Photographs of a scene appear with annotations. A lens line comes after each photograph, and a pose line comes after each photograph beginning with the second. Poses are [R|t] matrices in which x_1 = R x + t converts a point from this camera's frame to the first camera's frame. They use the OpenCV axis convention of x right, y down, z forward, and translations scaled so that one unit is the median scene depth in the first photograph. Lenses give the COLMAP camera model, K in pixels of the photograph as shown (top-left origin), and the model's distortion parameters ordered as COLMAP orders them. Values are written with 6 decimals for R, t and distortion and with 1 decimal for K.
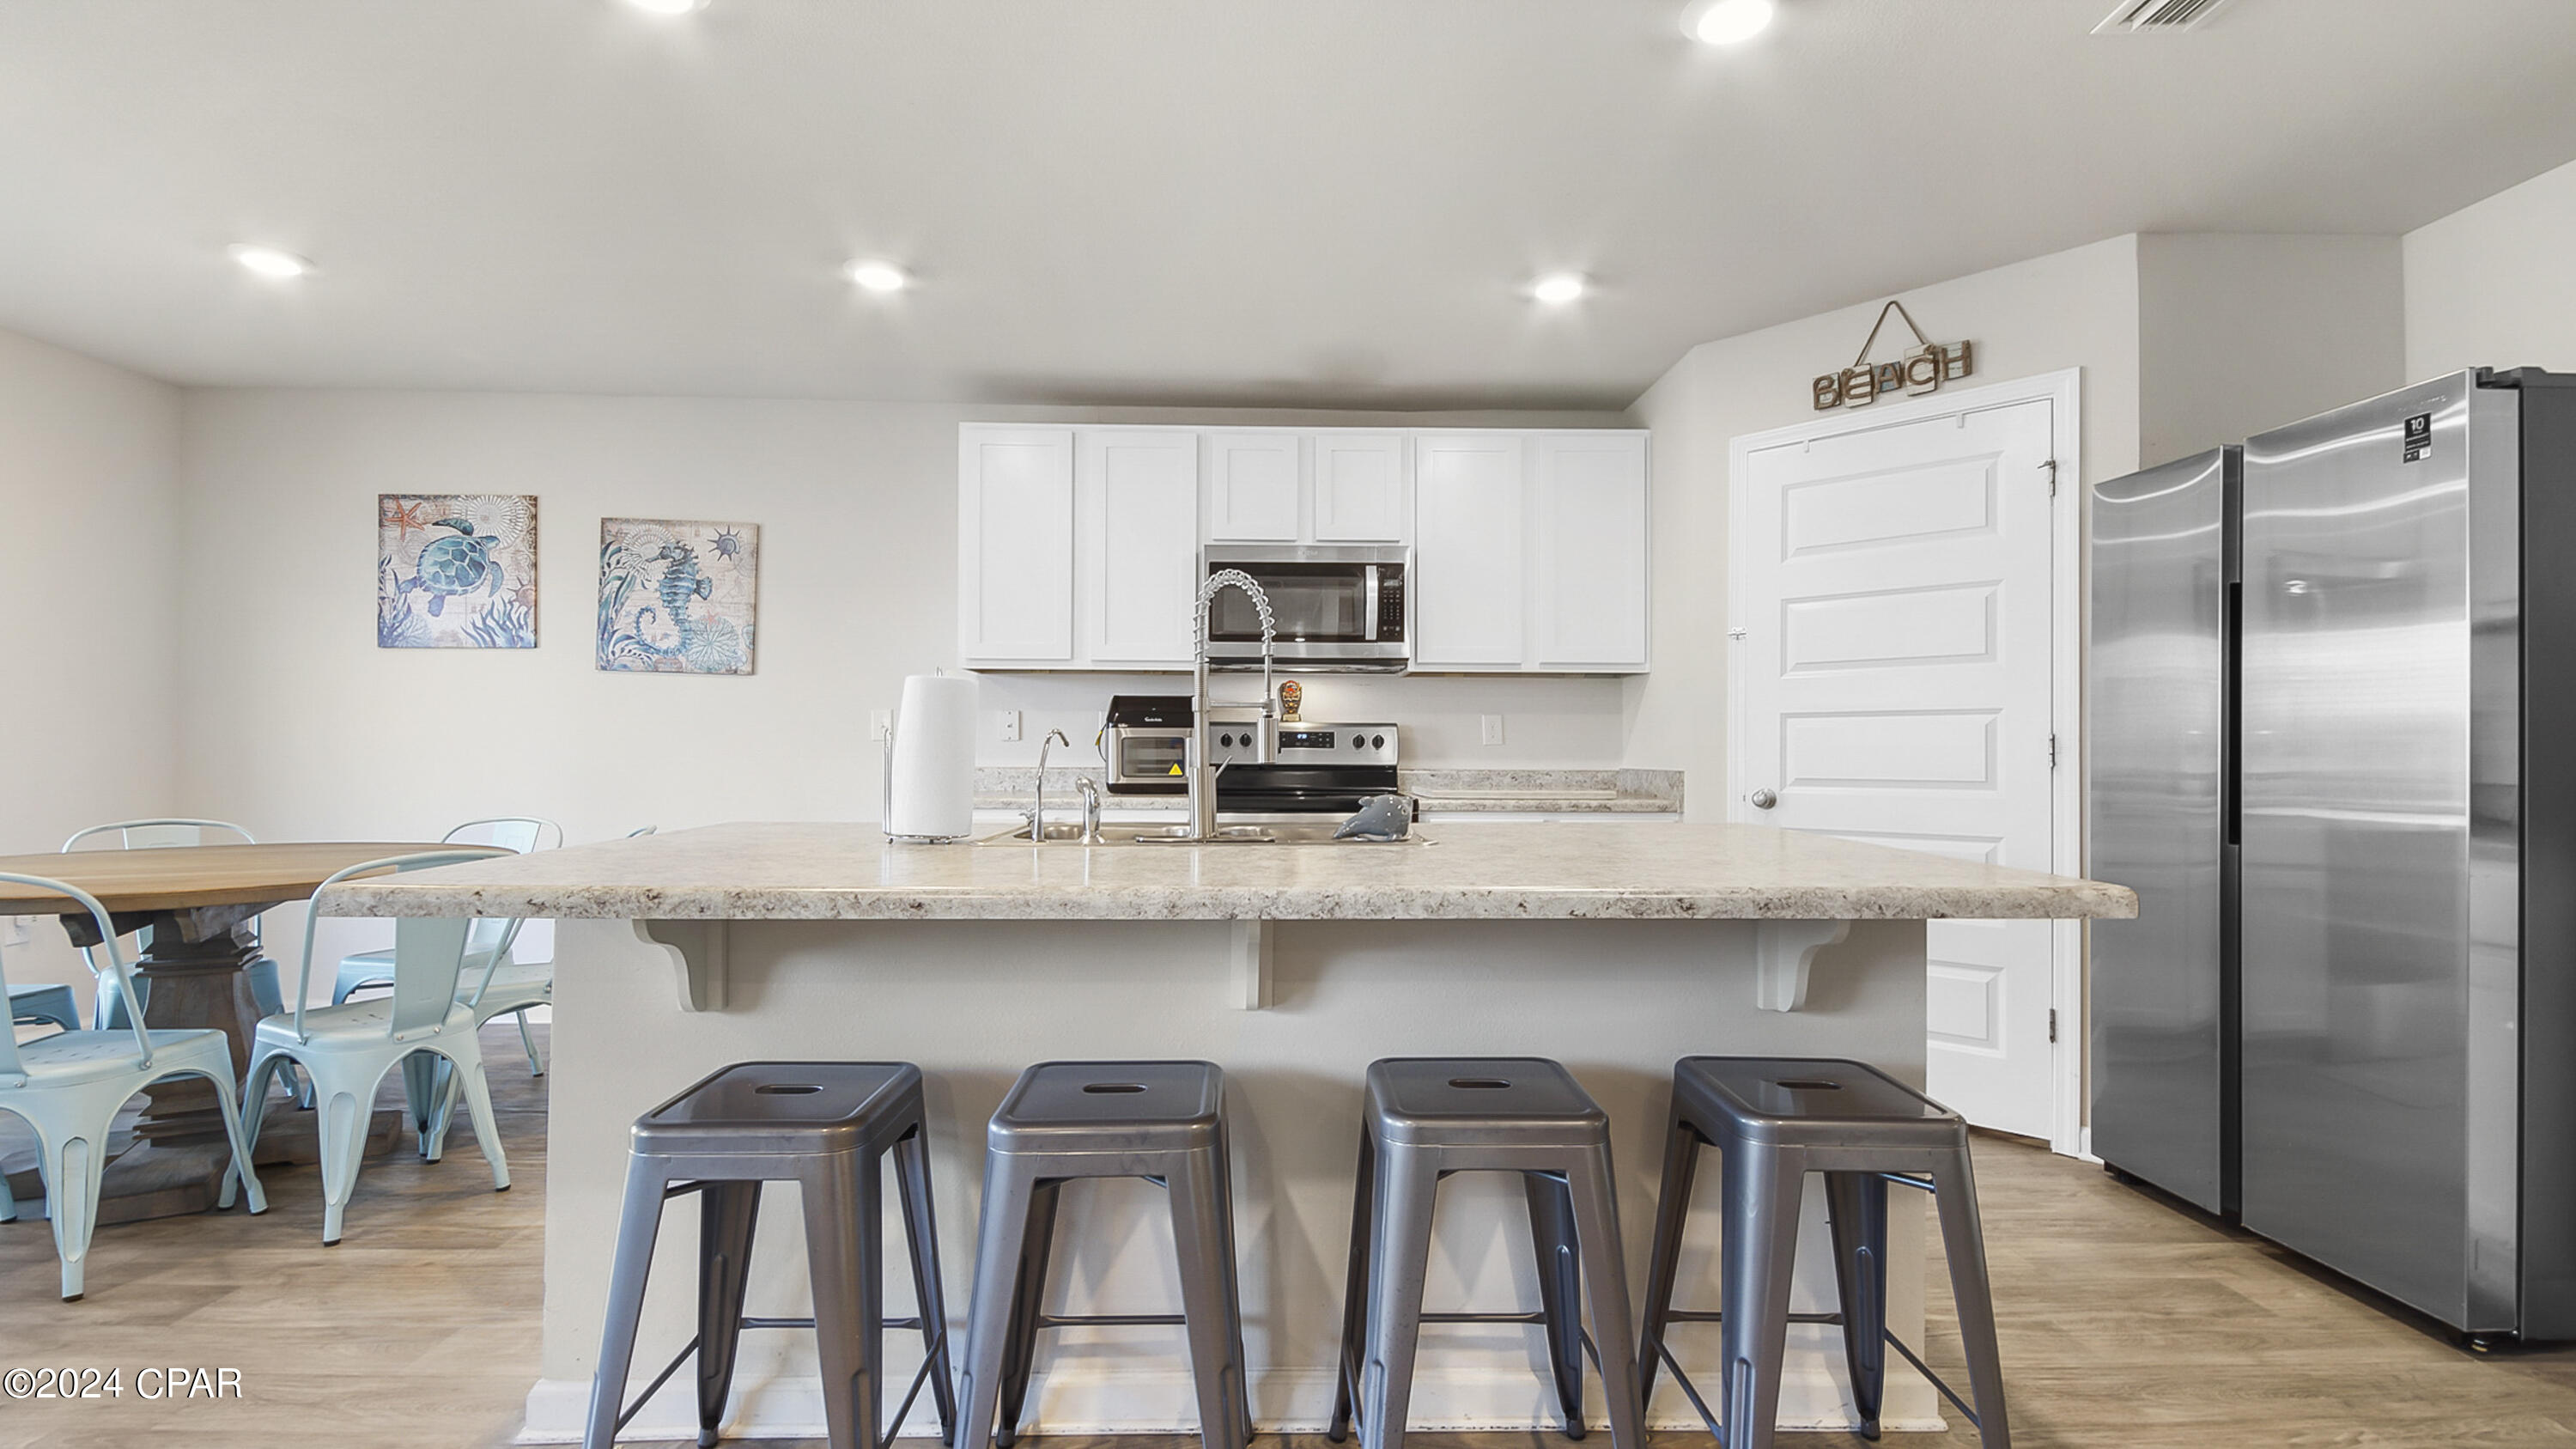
lens RADIAL K [[1043.7, 0, 1233.1], [0, 1043.7, 740.9], [0, 0, 1]] dist [0.002130, -0.001146]
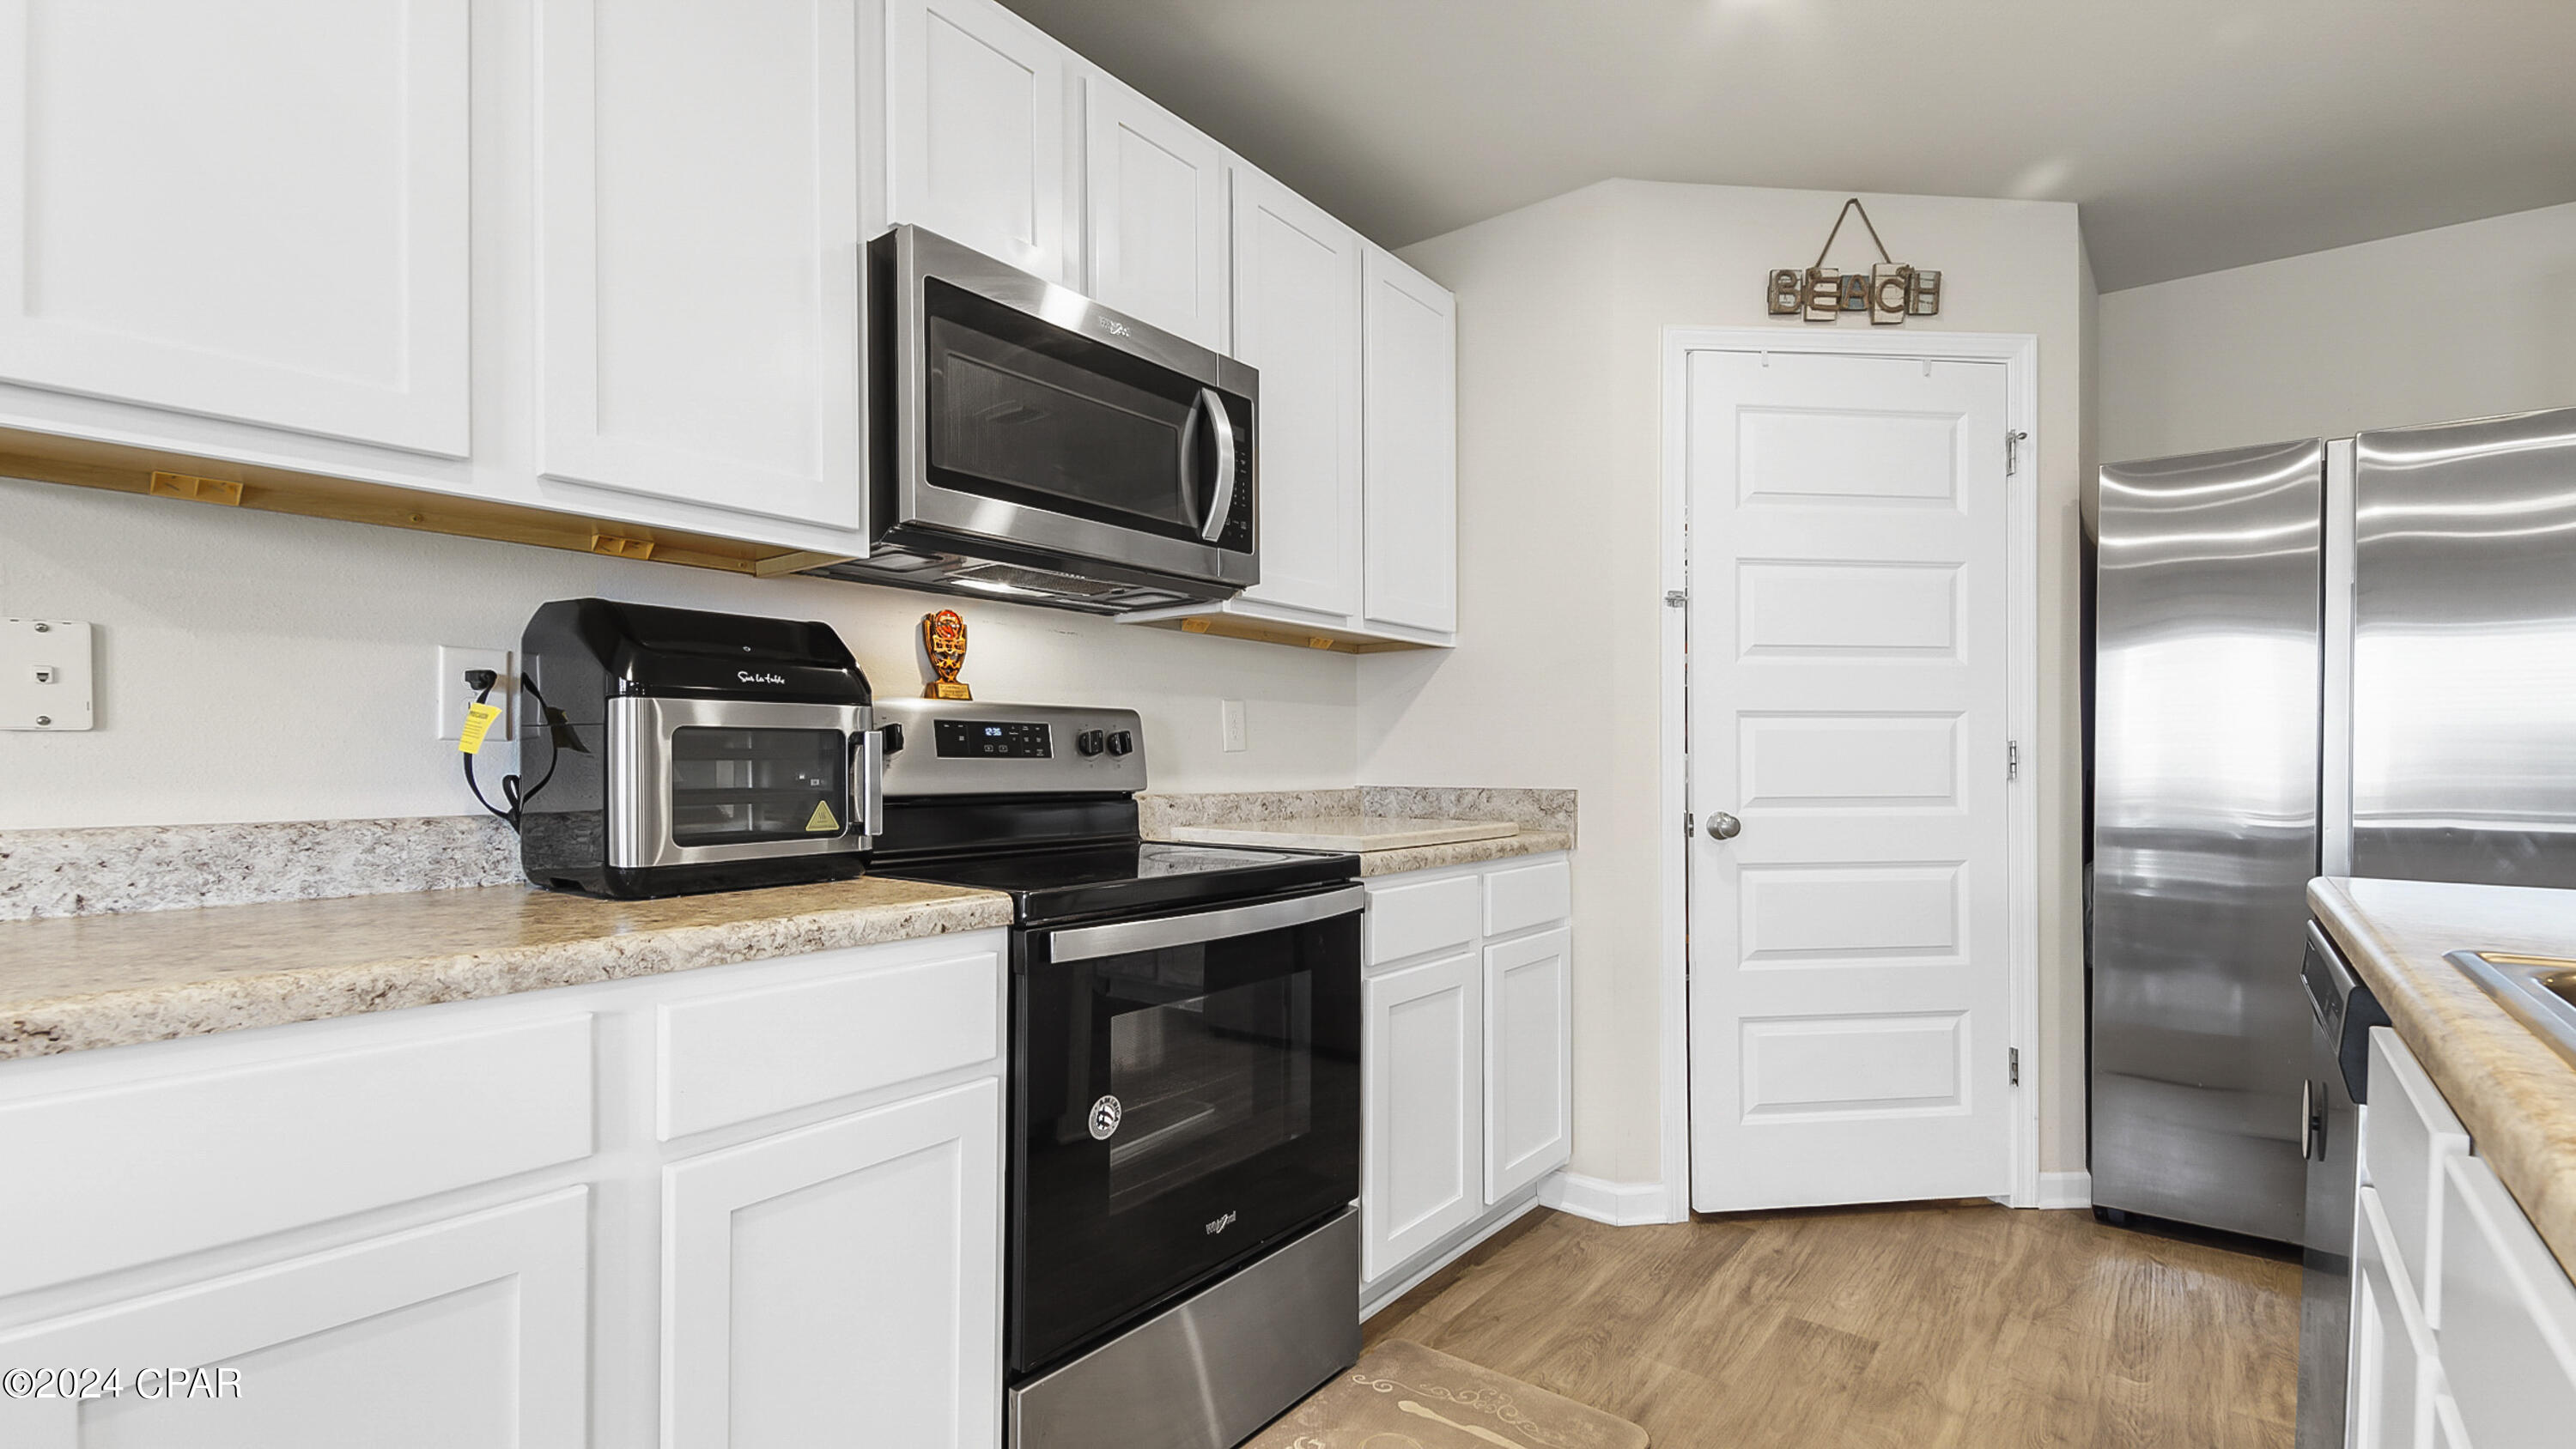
lens RADIAL K [[1172.7, 0, 1302.2], [0, 1172.7, 757.6], [0, 0, 1]] dist [0.031051, -0.007060]
pose [[0.620127, -0.001997, 0.784499, -0.361941], [-0.004011, 0.999976, 0.005716, 0.004567], [-0.784491, -0.006691, 0.620104, 0.795035]]
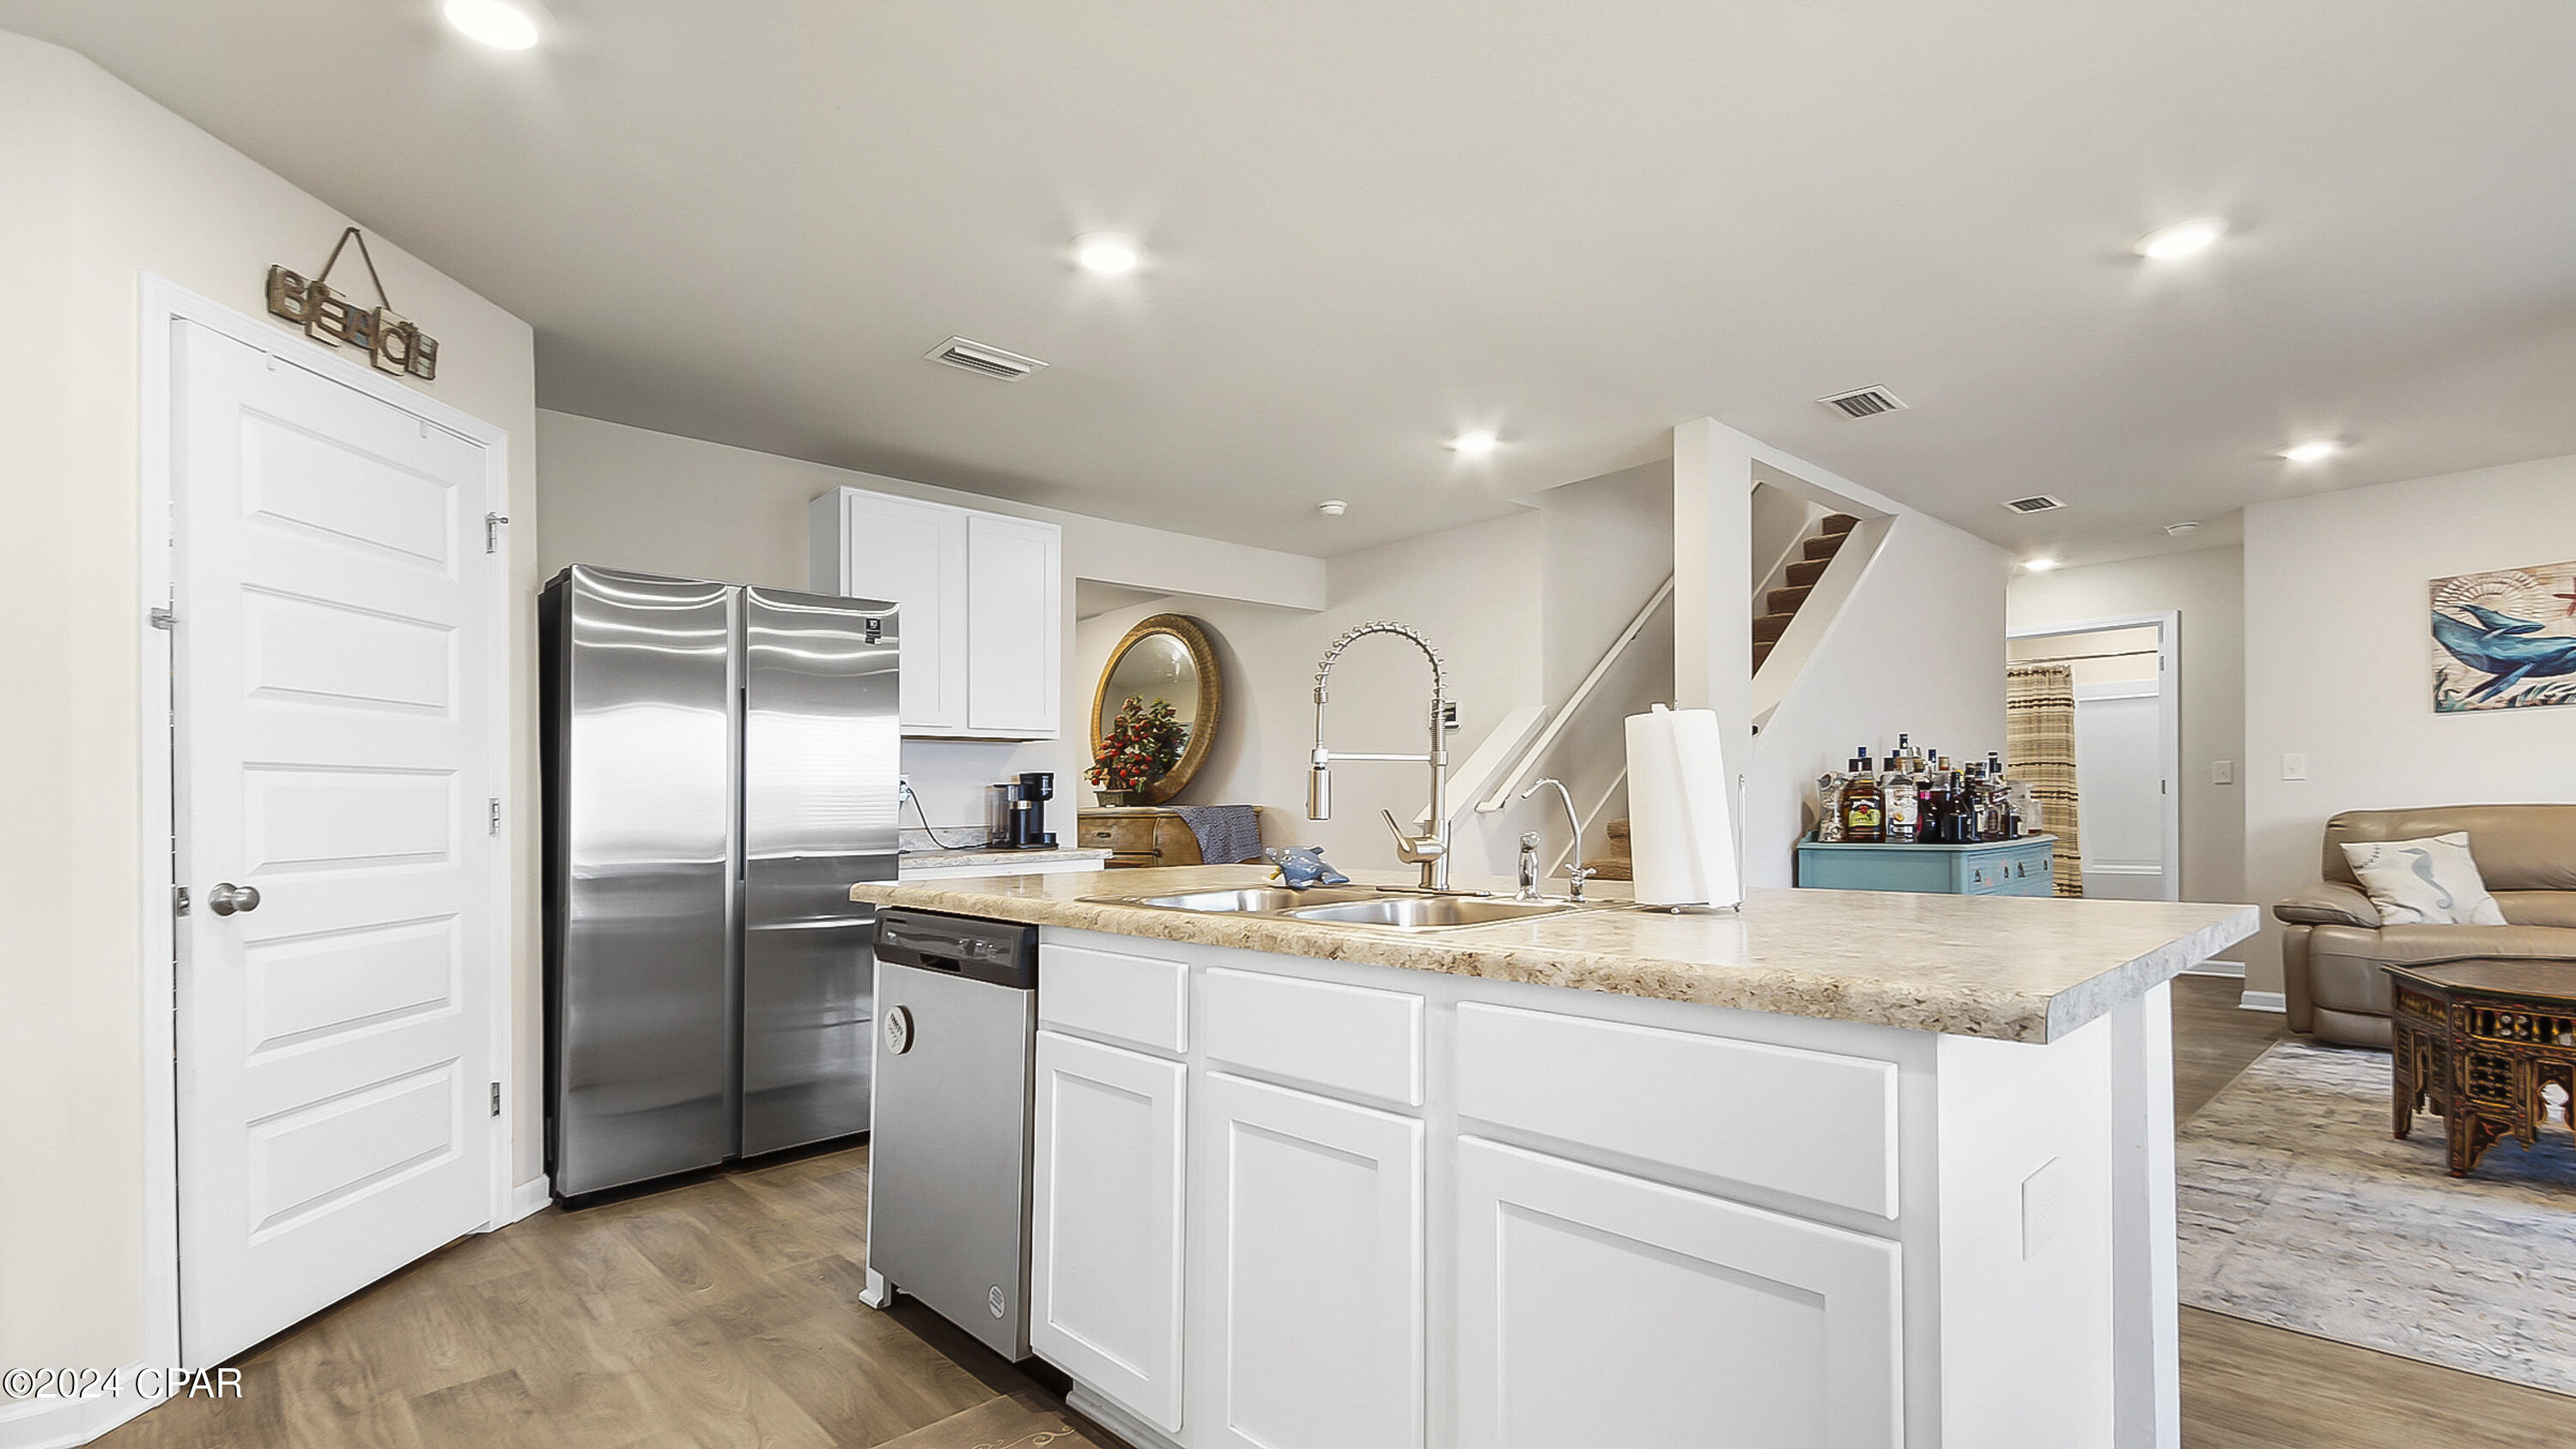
lens RADIAL K [[1172.7, 0, 1276.8], [0, 1172.7, 788.7], [0, 0, 1]] dist [0.031051, -0.007060]
pose [[-0.680099, 0.015221, 0.732963, -0.480320], [0.004392, 0.999851, -0.016688, 0.006162], [-0.733108, -0.008130, -0.680064, 1.140718]]
